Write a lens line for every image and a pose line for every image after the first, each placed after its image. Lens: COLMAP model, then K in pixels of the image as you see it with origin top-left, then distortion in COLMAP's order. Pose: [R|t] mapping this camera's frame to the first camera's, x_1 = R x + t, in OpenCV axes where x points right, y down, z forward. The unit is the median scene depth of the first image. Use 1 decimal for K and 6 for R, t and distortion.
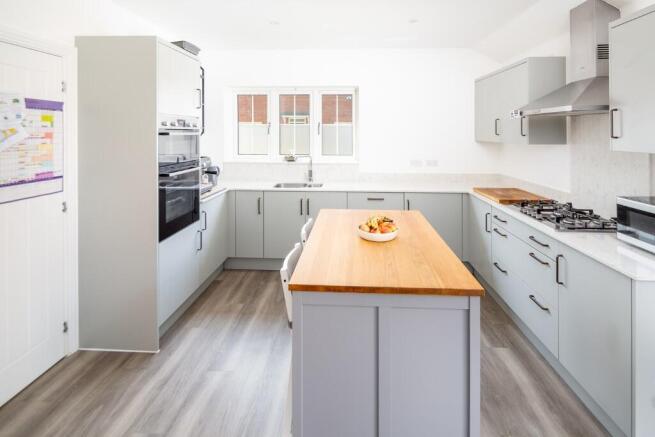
lens RADIAL K [[314.7, 0, 330.3], [0, 314.7, 131.5], [0, 0, 1]] dist [-0.001293, 0.000092]
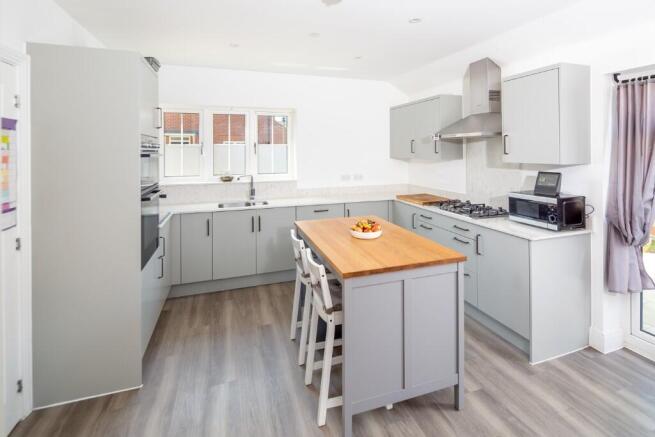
lens RADIAL K [[315.6, 0, 327.8], [0, 315.6, 150.5], [0, 0, 1]] dist [-0.000390, -0.001324]
pose [[0.930540, -0.008731, 0.366087, -0.311117], [0.008256, 0.999962, 0.002863, -0.005565], [-0.366098, 0.000358, 0.930576, -0.073639]]
